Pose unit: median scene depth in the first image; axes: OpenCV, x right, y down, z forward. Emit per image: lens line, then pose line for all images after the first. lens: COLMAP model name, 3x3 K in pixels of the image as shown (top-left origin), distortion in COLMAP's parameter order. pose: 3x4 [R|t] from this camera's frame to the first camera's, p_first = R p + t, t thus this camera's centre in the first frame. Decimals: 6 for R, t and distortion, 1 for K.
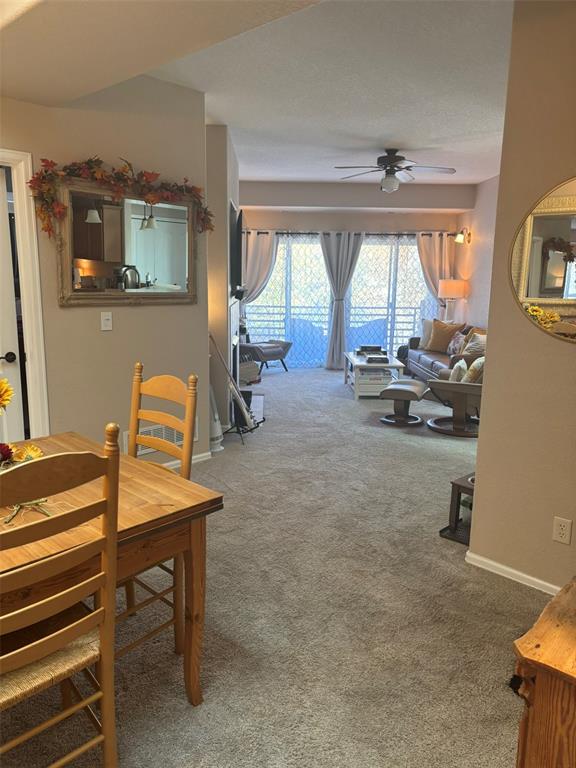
lens RADIAL K [[575.0, 0, 288.0], [0, 575.0, 384.0], [0, 0, 1]] dist [0.067003, -0.073693]
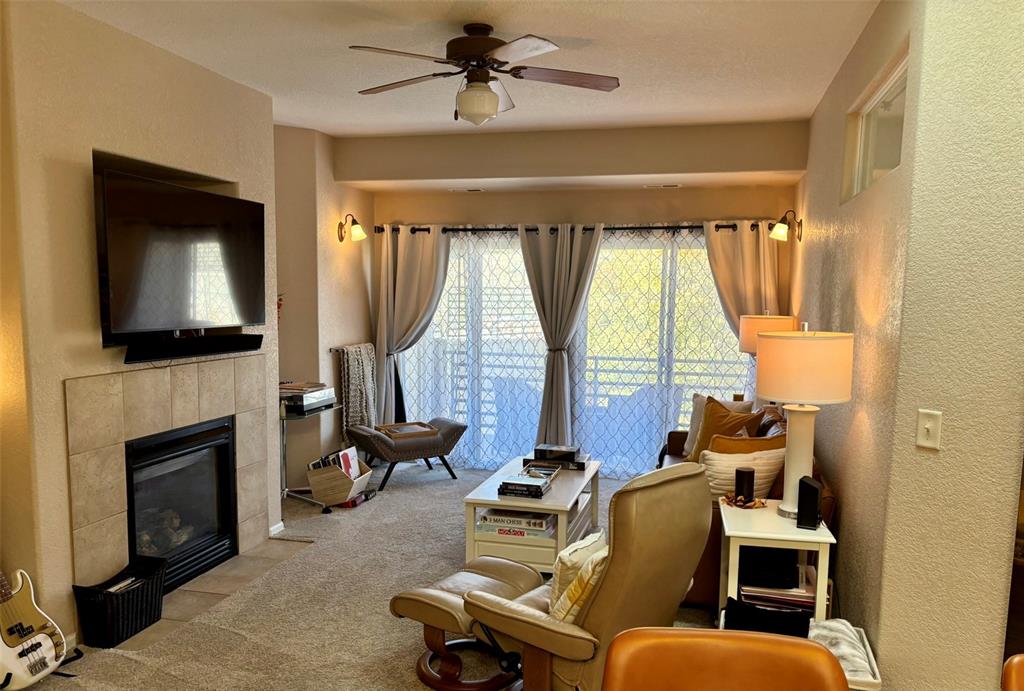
lens RADIAL K [[763.7, 0, 515.8], [0, 763.7, 384.1], [0, 0, 1]] dist [0.079781, -0.096357]
pose [[0.964588, 0.031585, -0.261864, 0.245715], [-0.050604, 0.996522, -0.066206, -0.067828], [0.258862, 0.077113, 0.962831, 0.319325]]
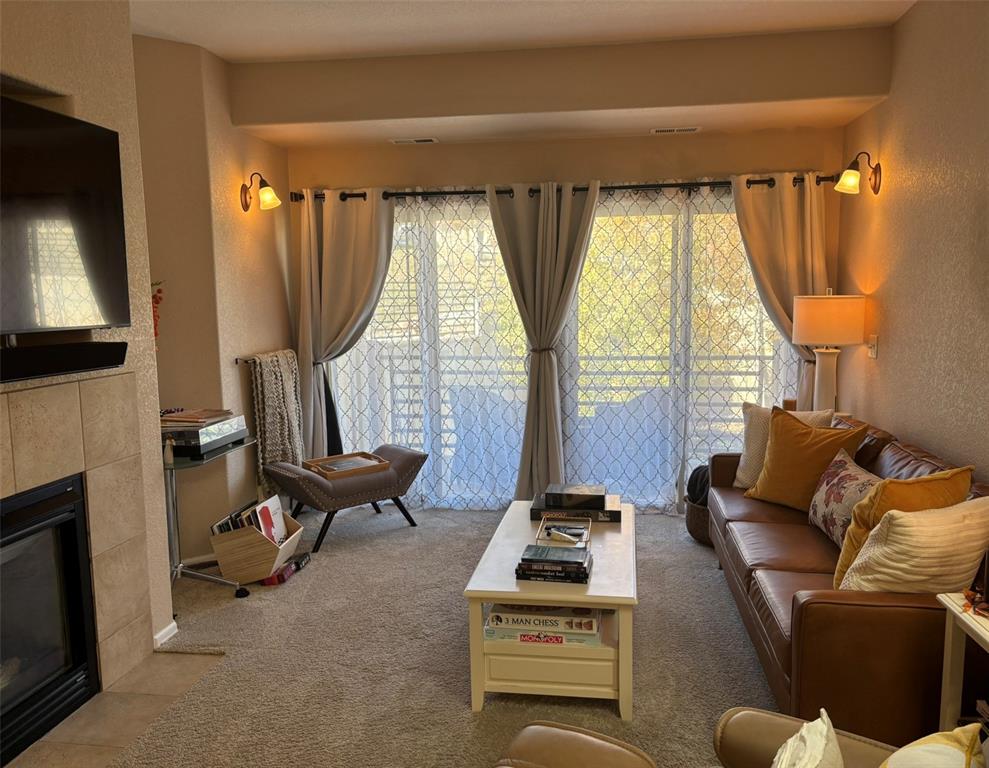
lens RADIAL K [[768.7, 0, 504.9], [0, 768.7, 390.9], [0, 0, 1]] dist [0.020689, 0.008686]
pose [[0.986315, -0.004895, -0.164799, 0.156782], [-0.005024, 0.998203, -0.059720, -0.087264], [0.164795, 0.059730, 0.984518, 0.476657]]
